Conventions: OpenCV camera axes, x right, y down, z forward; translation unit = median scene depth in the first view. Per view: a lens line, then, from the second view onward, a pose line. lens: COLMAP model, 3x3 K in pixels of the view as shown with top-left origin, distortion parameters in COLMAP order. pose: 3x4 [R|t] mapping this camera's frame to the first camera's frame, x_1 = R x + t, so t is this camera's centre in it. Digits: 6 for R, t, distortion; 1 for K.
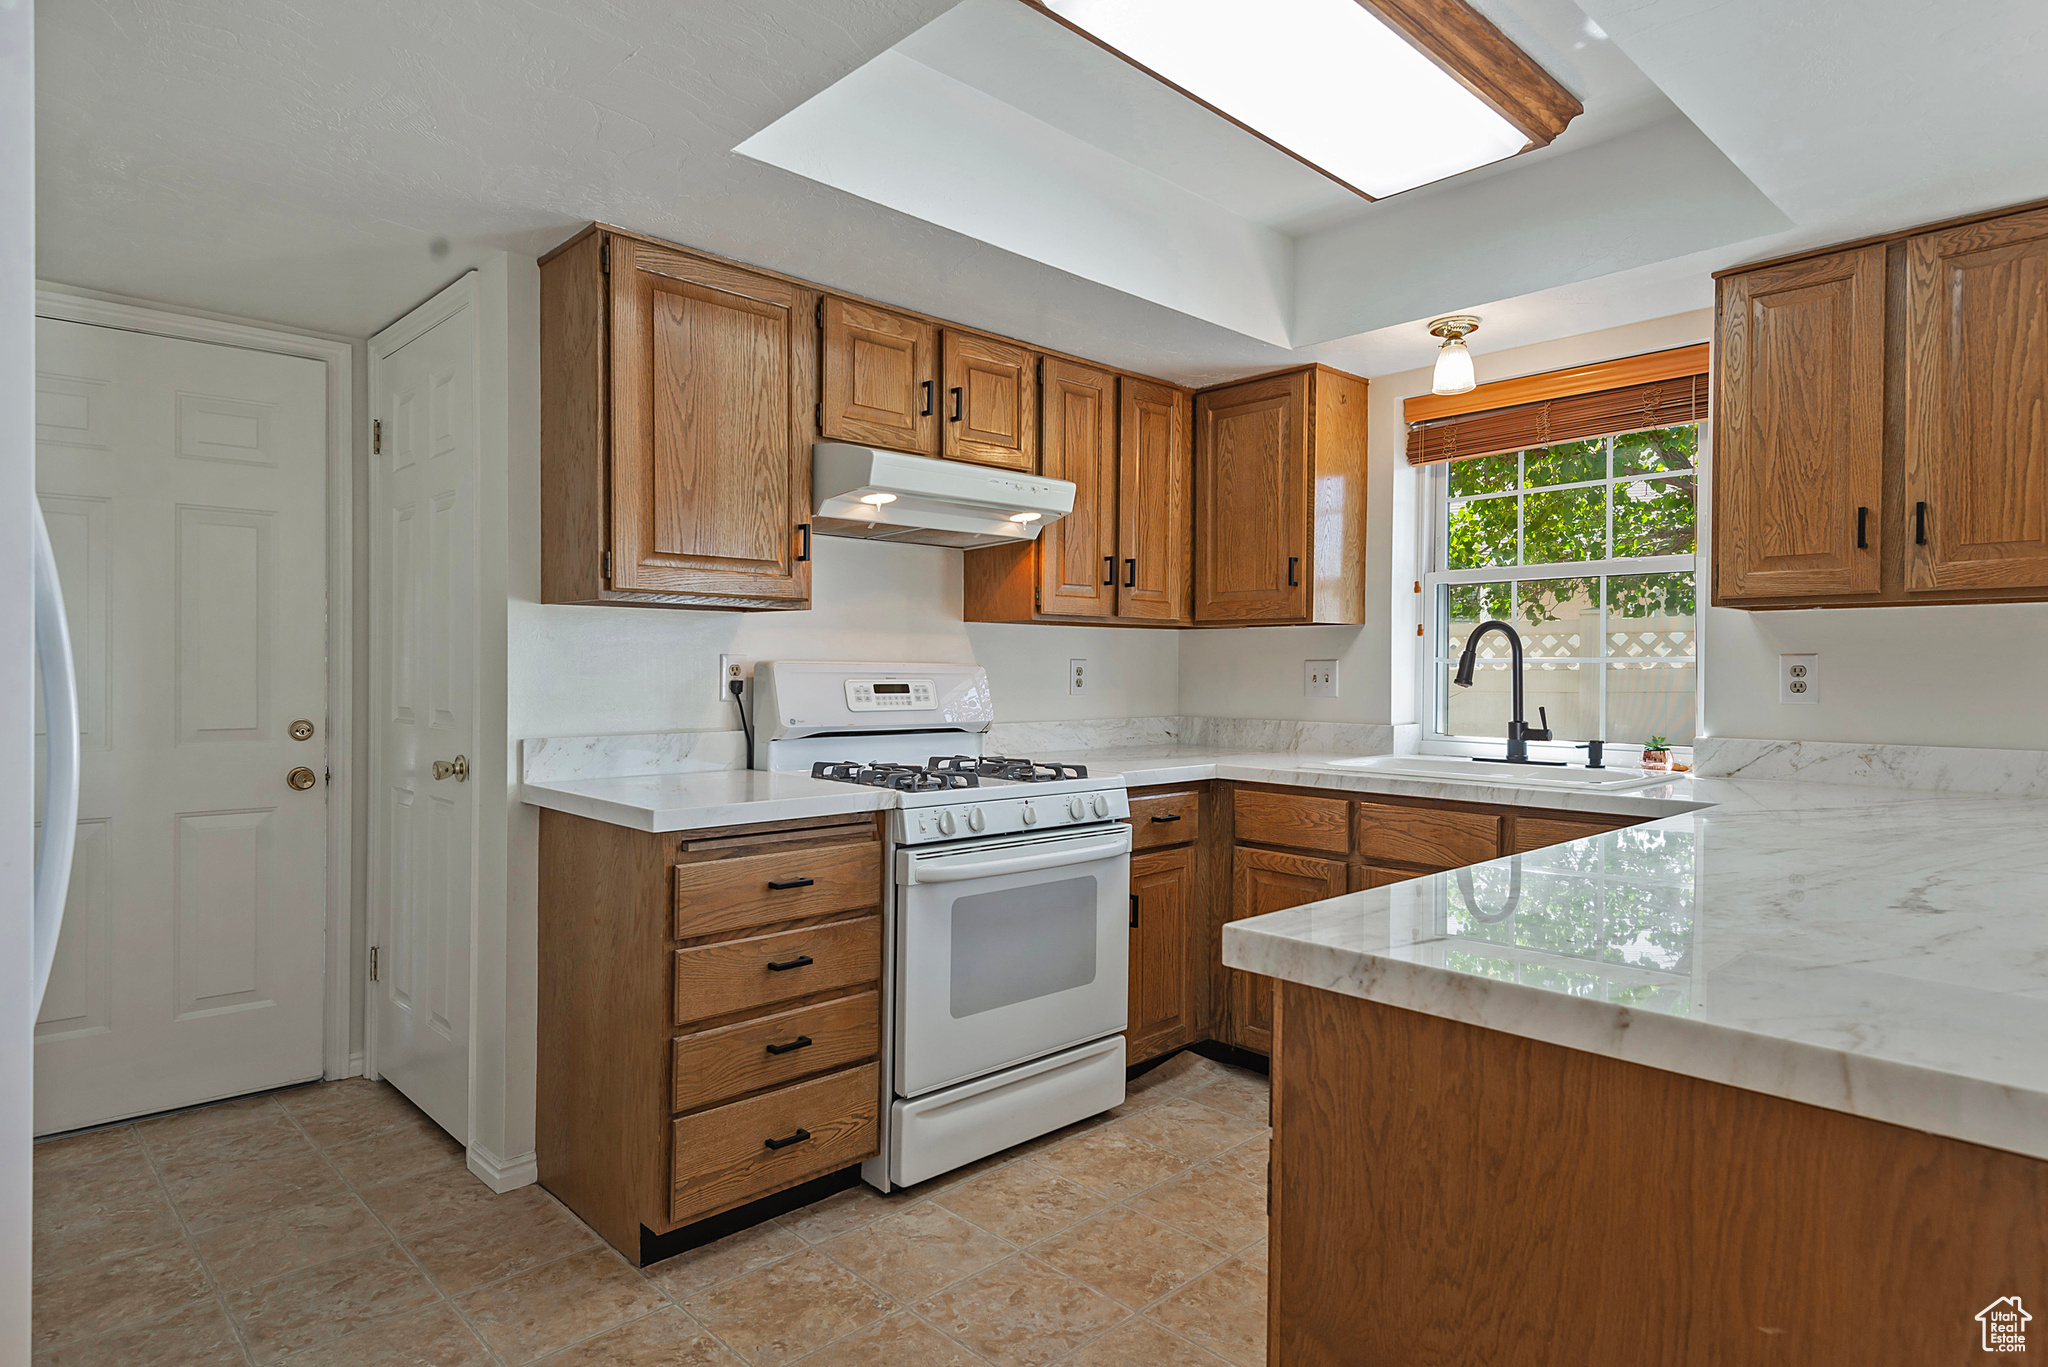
lens RADIAL K [[1128.4, 0, 1026.3], [0, 1128.4, 680.1], [0, 0, 1]] dist [-0.007707, -0.004339]
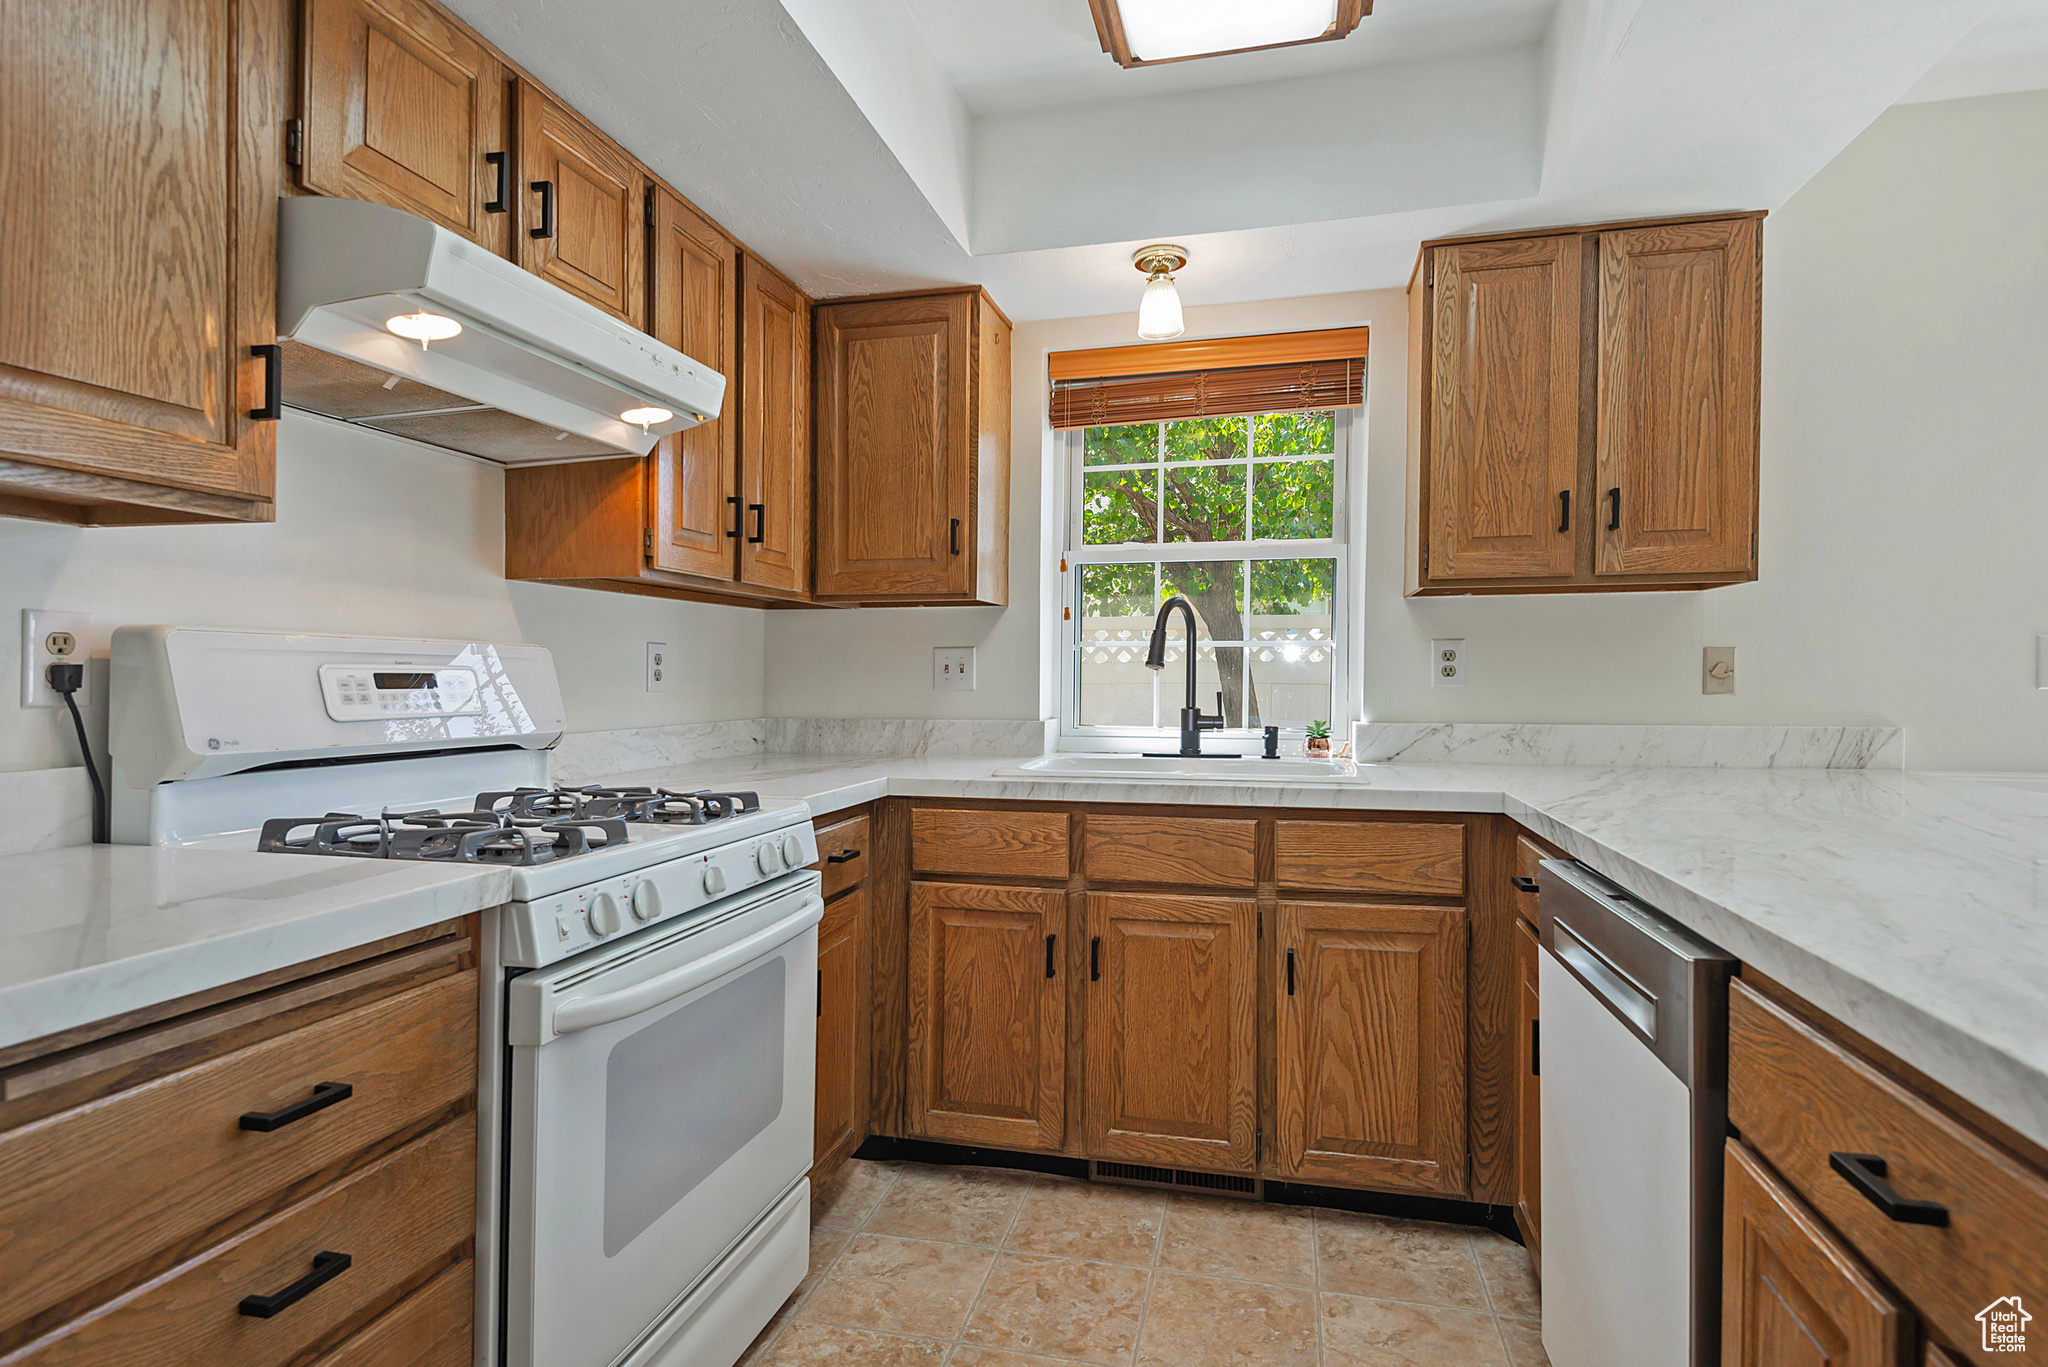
lens RADIAL K [[1050.3, 0, 1040.7], [0, 1050.3, 678.0], [0, 0, 1]] dist [0.011975, -0.012825]
pose [[0.843228, -0.006690, 0.537514, -0.145554], [0.010322, 0.999940, -0.003748, 0.012349], [-0.537457, 0.008709, 0.843246, 0.388624]]
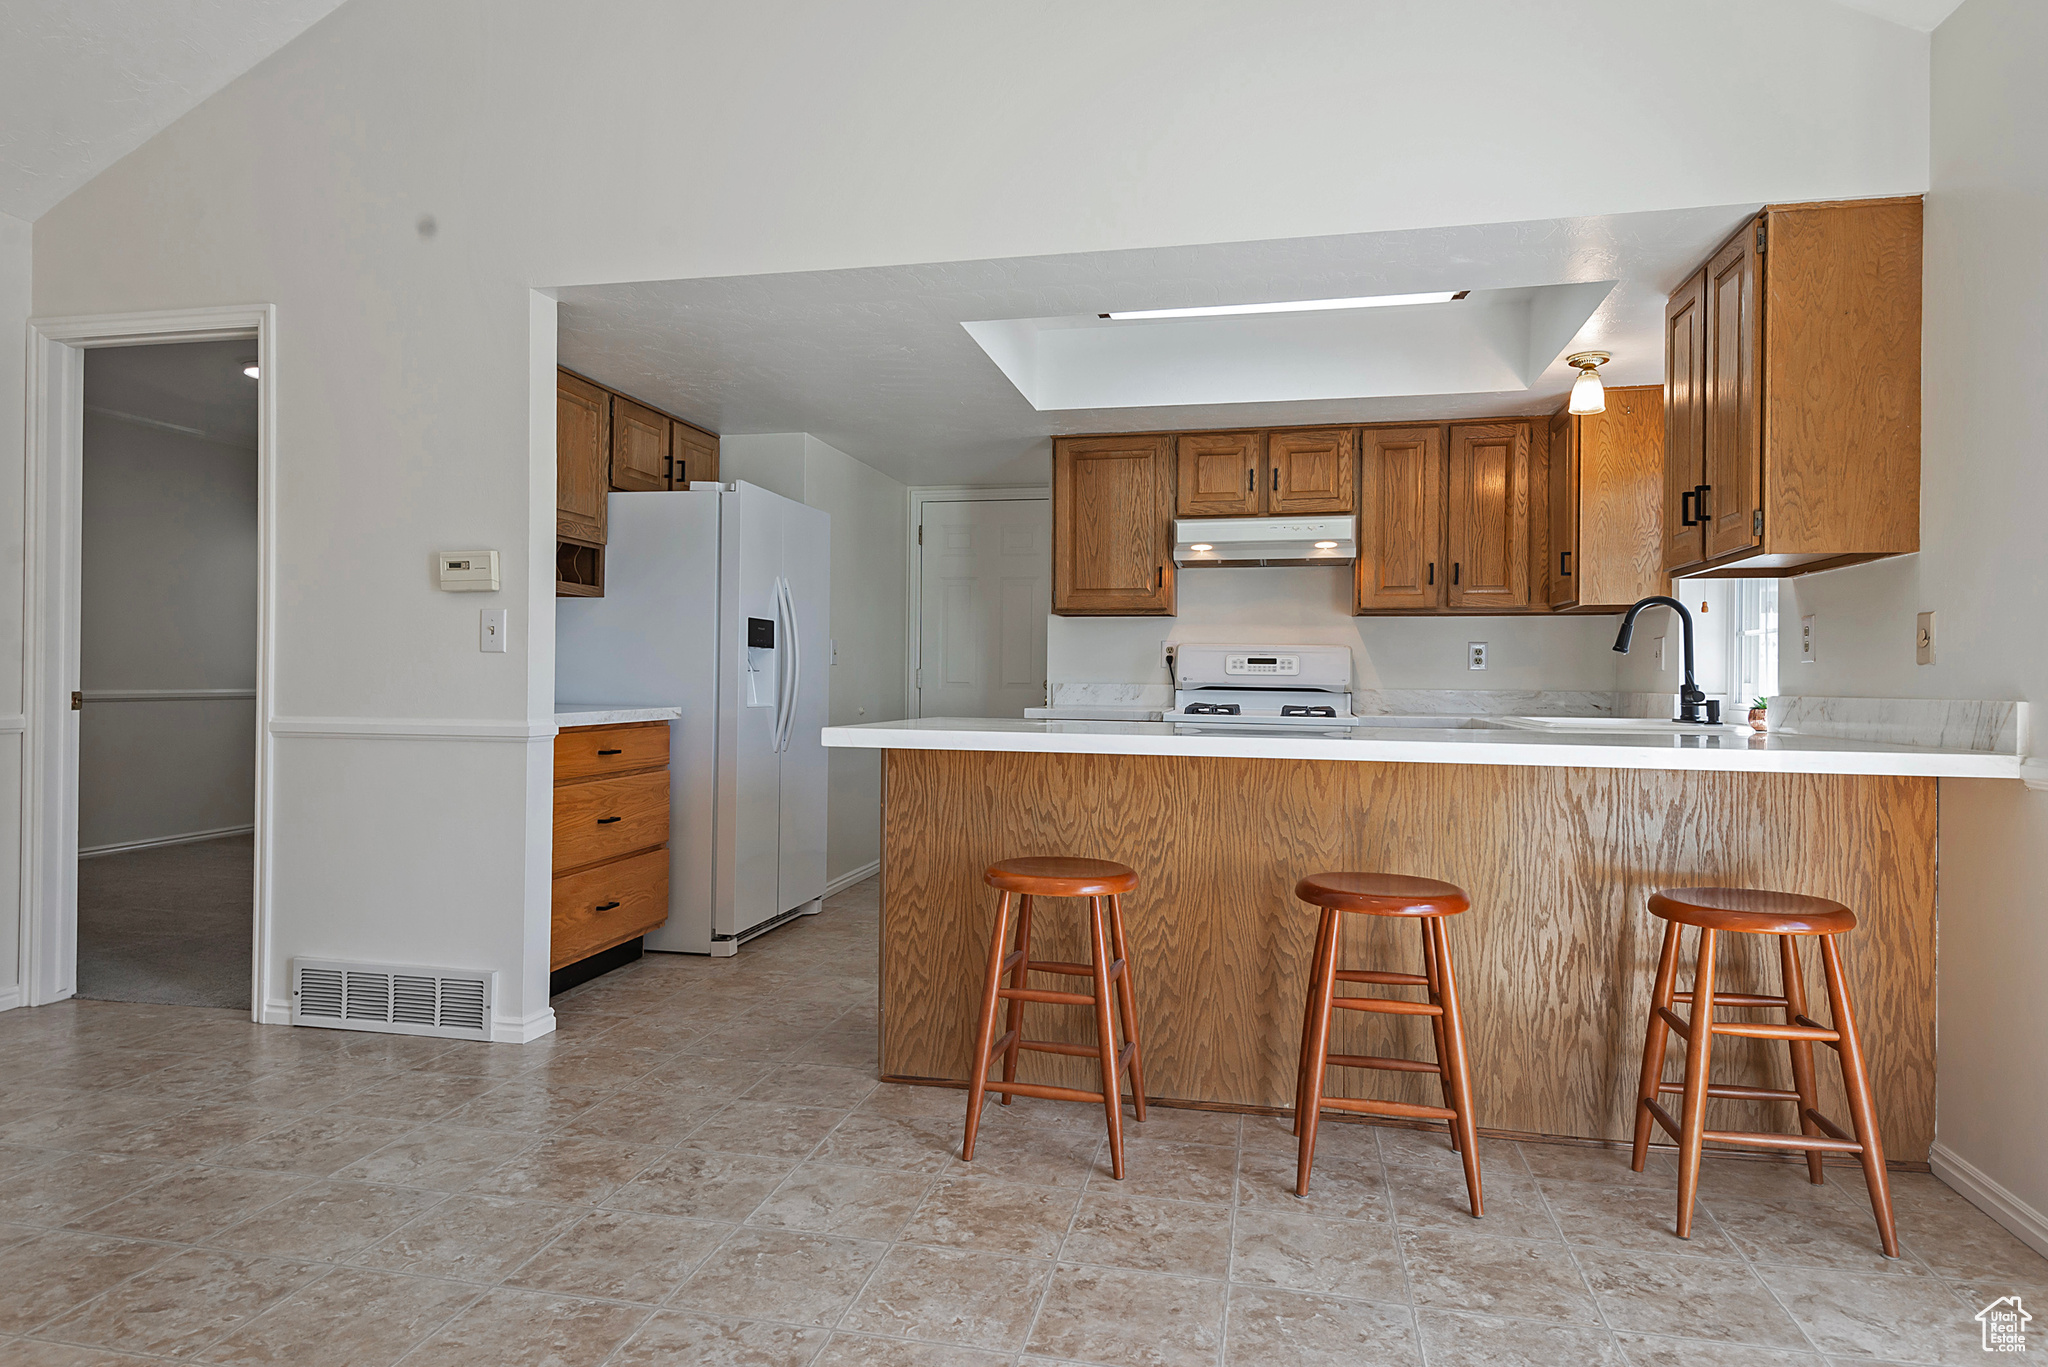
lens RADIAL K [[1128.4, 0, 1018.9], [0, 1128.4, 680.2], [0, 0, 1]] dist [-0.007707, -0.004339]
pose [[0.564108, 0.001848, -0.825699, 1.063160], [-0.014614, 0.999863, -0.007746, 0.055247], [0.825572, 0.016437, 0.564058, -0.185800]]
